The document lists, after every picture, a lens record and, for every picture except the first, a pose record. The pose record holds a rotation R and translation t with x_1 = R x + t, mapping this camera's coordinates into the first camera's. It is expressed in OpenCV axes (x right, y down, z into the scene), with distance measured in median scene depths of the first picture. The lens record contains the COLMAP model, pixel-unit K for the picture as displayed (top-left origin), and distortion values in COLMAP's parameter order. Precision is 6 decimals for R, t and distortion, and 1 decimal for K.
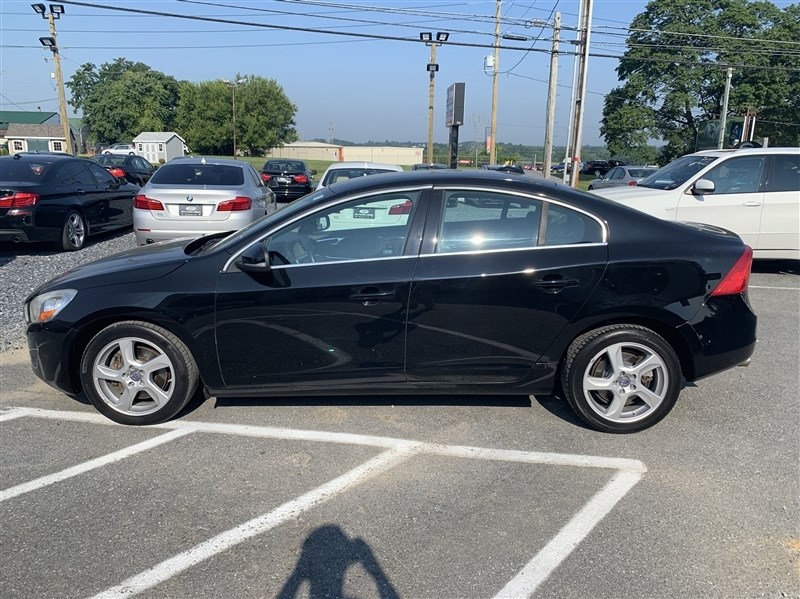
lens RADIAL K [[613.4, 0, 392.0], [0, 613.4, 302.3], [0, 0, 1]] dist [0.009881, -0.018603]
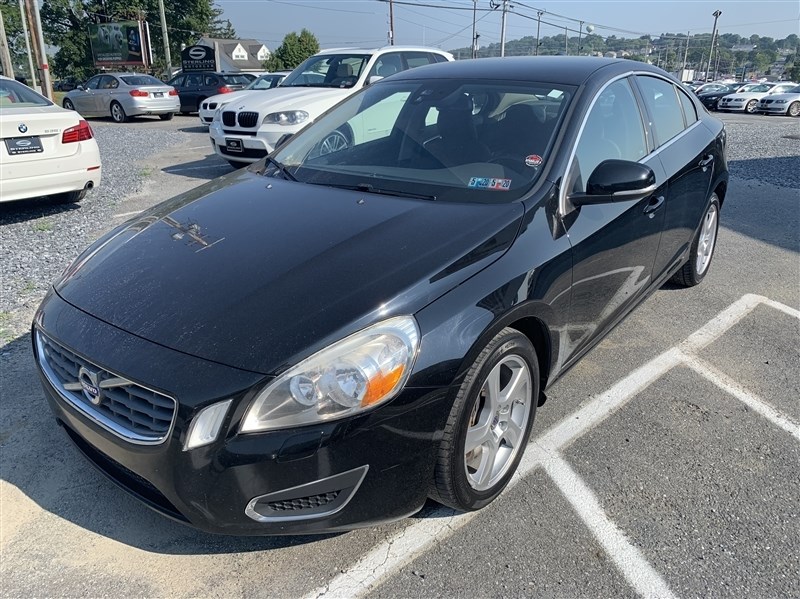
lens RADIAL K [[647.0, 0, 402.0], [0, 647.0, 297.2], [0, 0, 1]] dist [-0.000306, 0.008367]
pose [[0.581076, -0.288193, 0.761114, -0.056912], [0.204810, 0.956887, 0.205959, -0.008147], [-0.787657, 0.036206, 0.615049, 0.044131]]
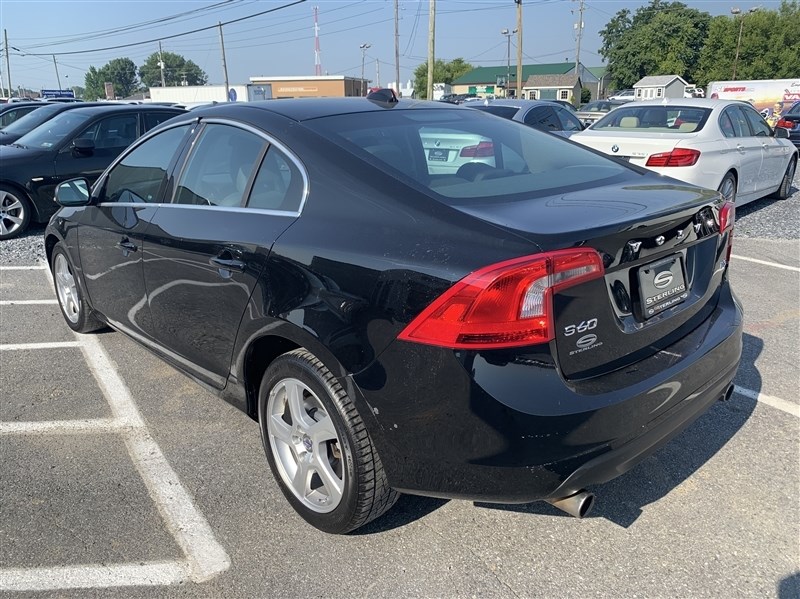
lens RADIAL K [[613.4, 0, 396.2], [0, 613.4, 295.2], [0, 0, 1]] dist [0.009881, -0.018603]
pose [[0.684757, 0.193387, -0.702644, 0.053029], [-0.144620, 0.981033, 0.129069, -0.006892], [0.714278, 0.013235, 0.699737, 0.039782]]
